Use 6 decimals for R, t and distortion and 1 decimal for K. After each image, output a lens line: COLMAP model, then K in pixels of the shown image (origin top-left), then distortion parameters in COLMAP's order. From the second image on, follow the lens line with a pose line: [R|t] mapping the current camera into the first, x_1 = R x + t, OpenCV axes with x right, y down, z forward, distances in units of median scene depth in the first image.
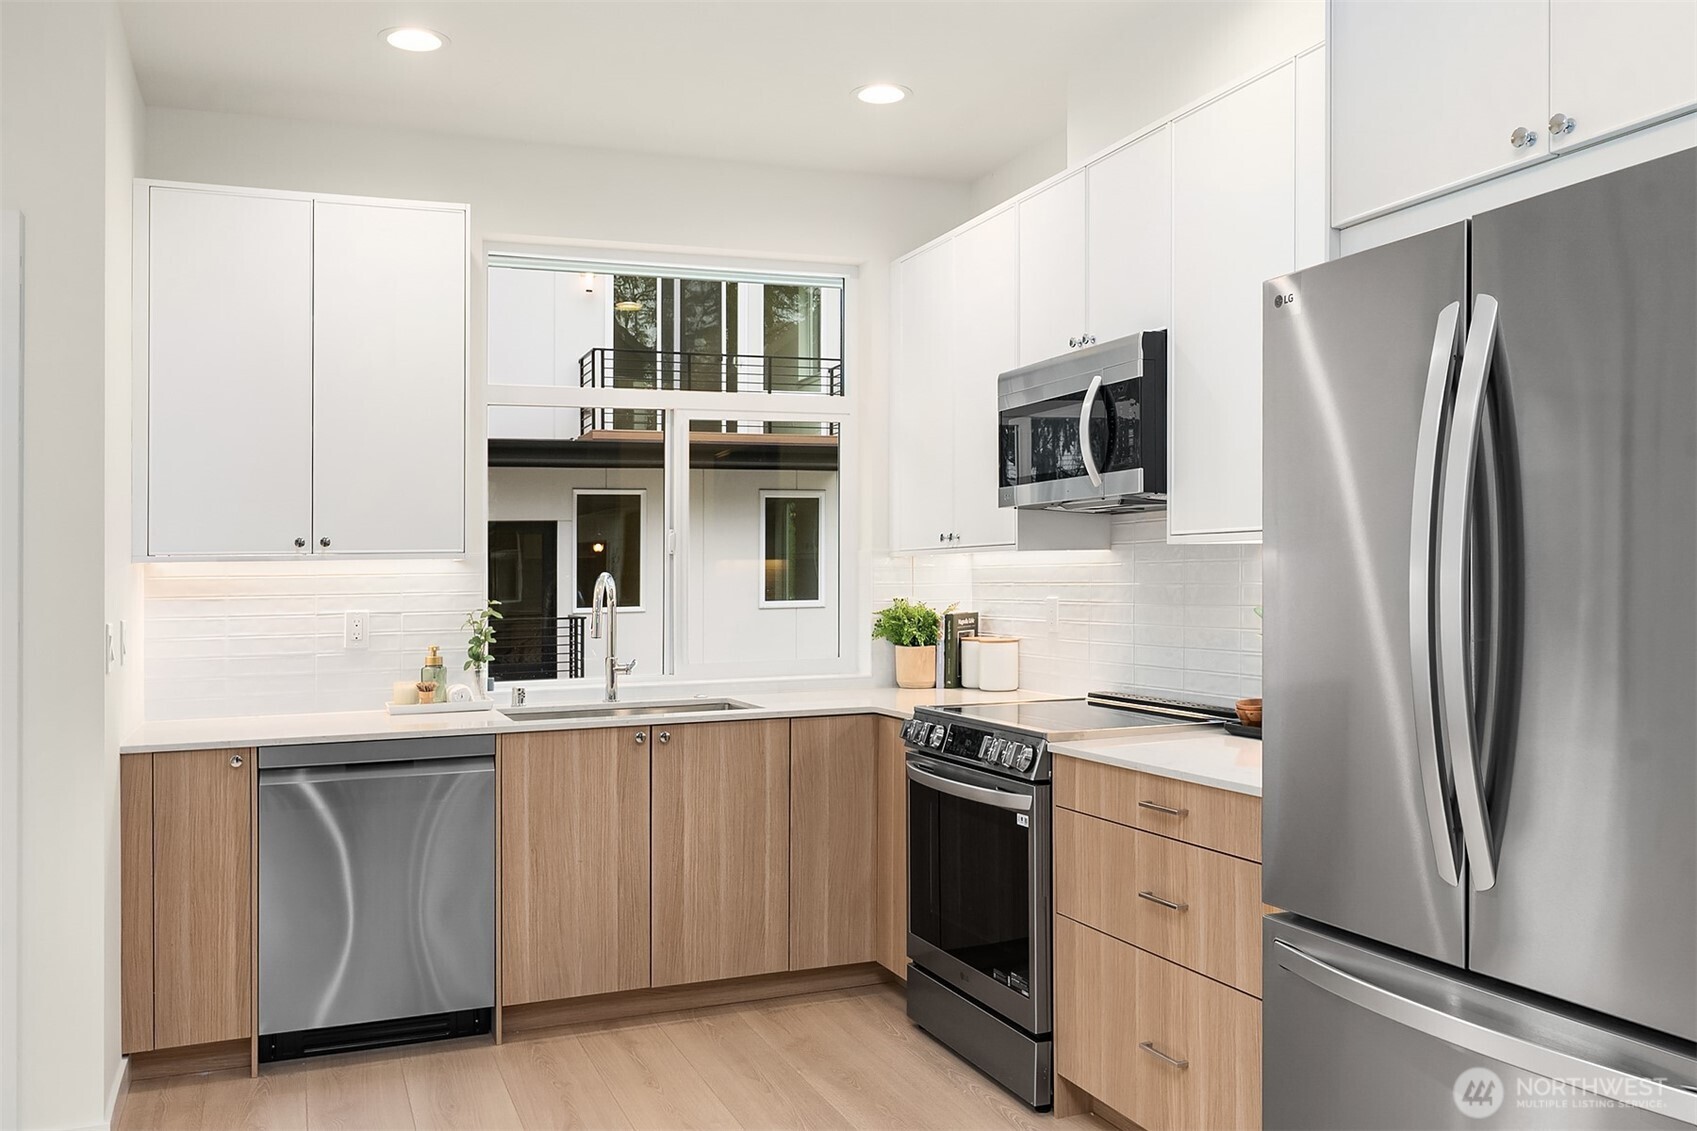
lens RADIAL K [[1412.1, 0, 871.0], [0, 1412.1, 555.2], [0, 0, 1]] dist [0.000209, -0.010609]
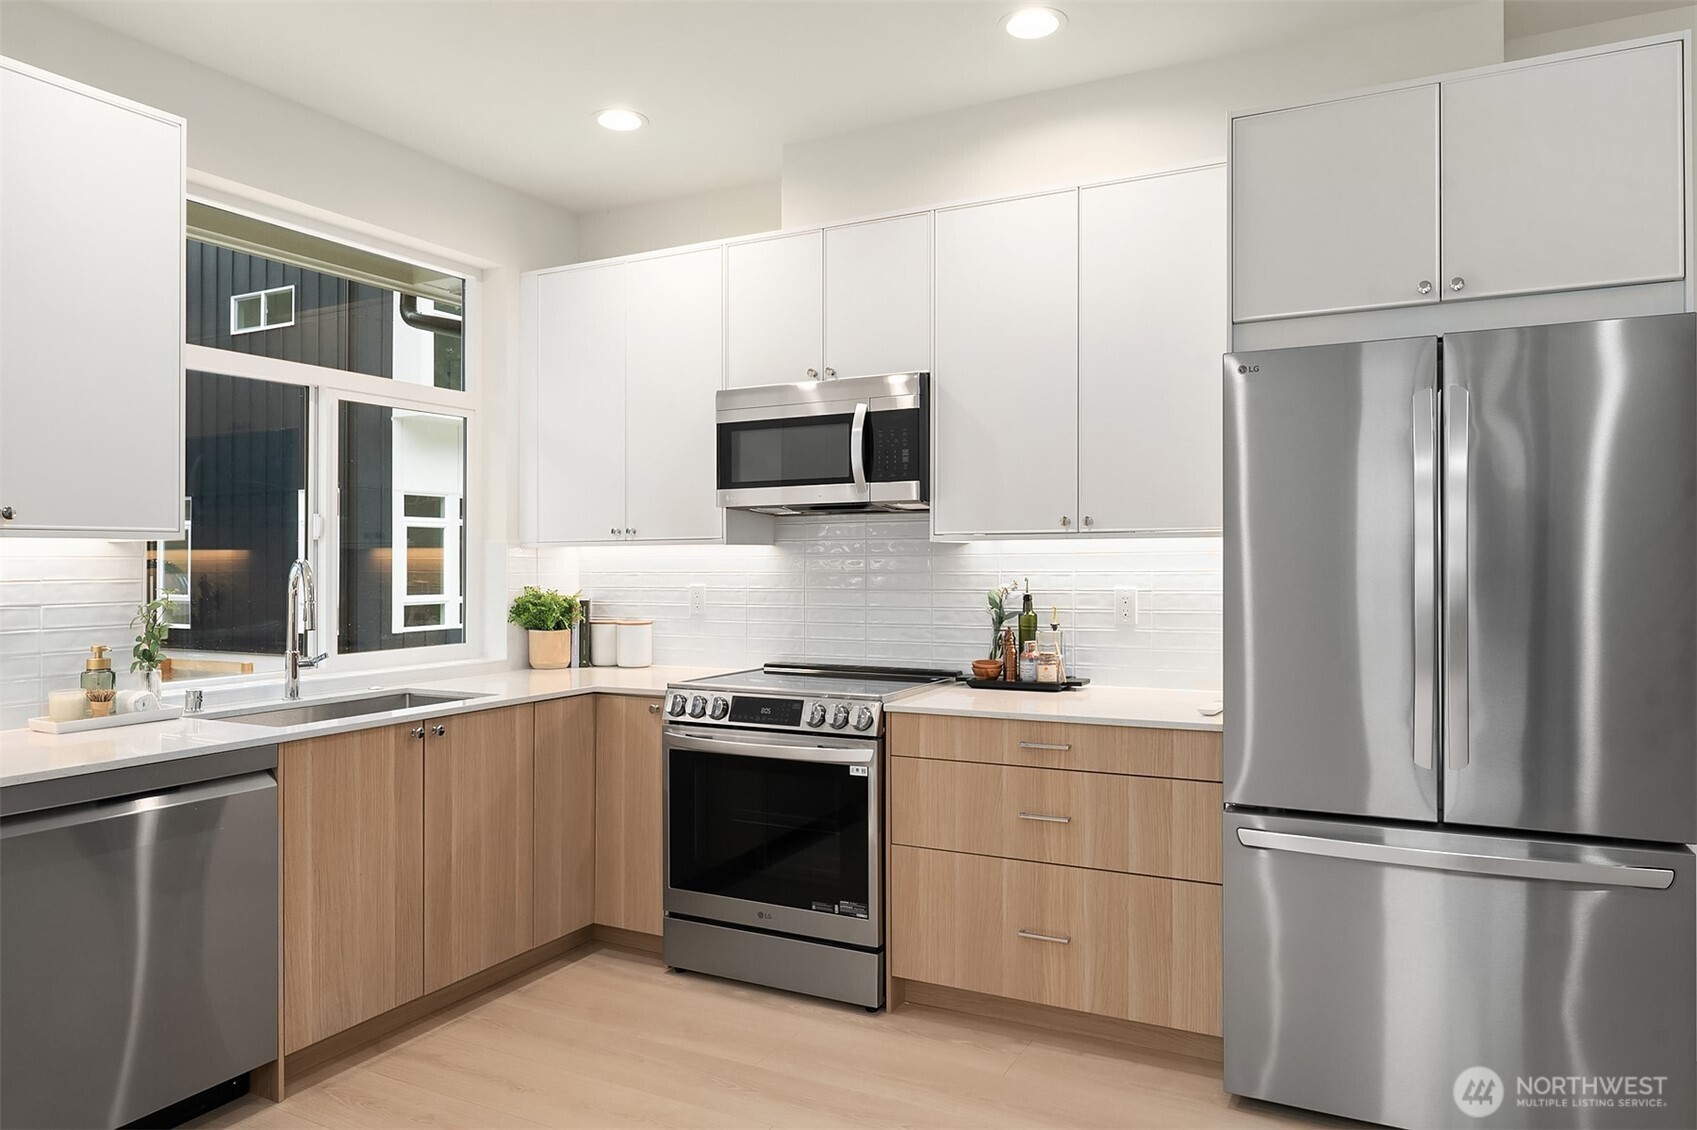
lens RADIAL K [[1097.6, 0, 859.4], [0, 1097.6, 557.1], [0, 0, 1]] dist [-0.005536, 0.000623]
pose [[0.759286, 0.014411, 0.650597, -0.427418], [-0.016088, 0.999865, -0.003371, 0.009223], [-0.650558, -0.007907, 0.759415, 0.256941]]
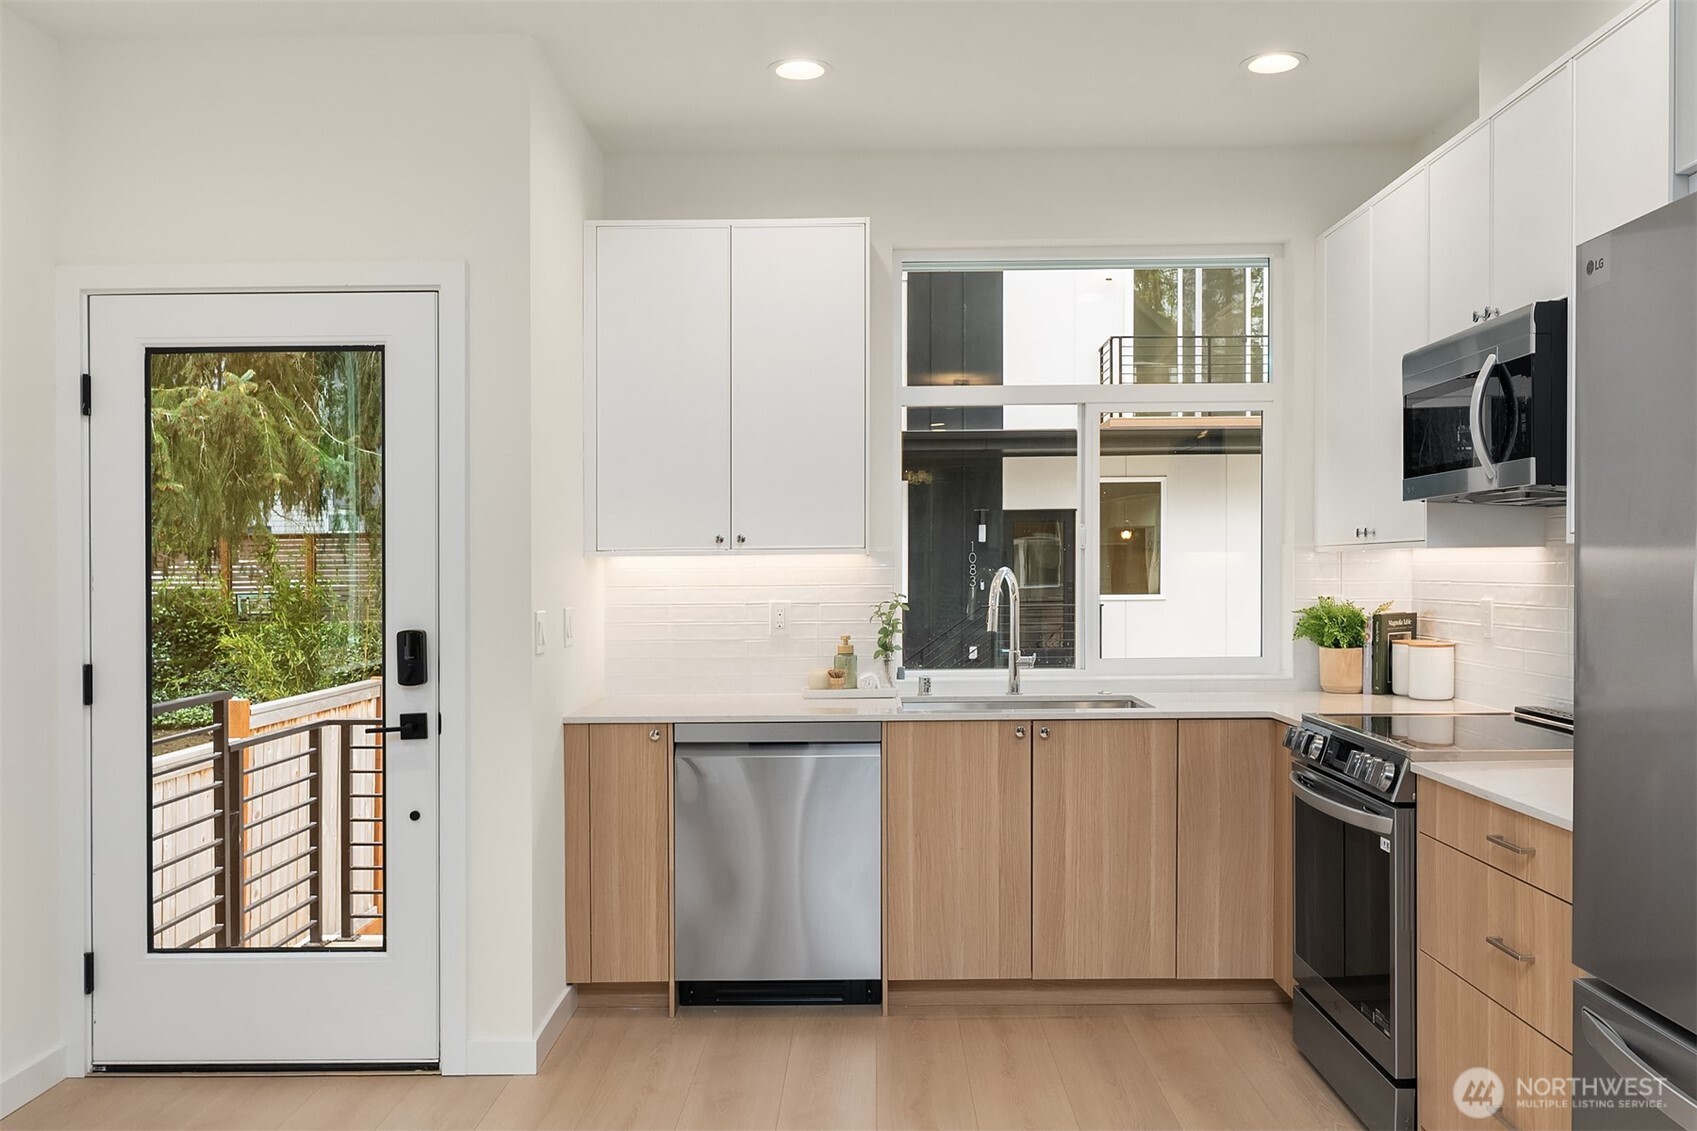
lens RADIAL K [[1412.1, 0, 872.4], [0, 1412.1, 558.4], [0, 0, 1]] dist [0.000209, -0.010609]
pose [[0.926537, 0.005574, -0.376162, 0.120528], [-0.000892, 0.999920, 0.012620, -0.007839], [0.376202, -0.011358, 0.926468, 0.023924]]
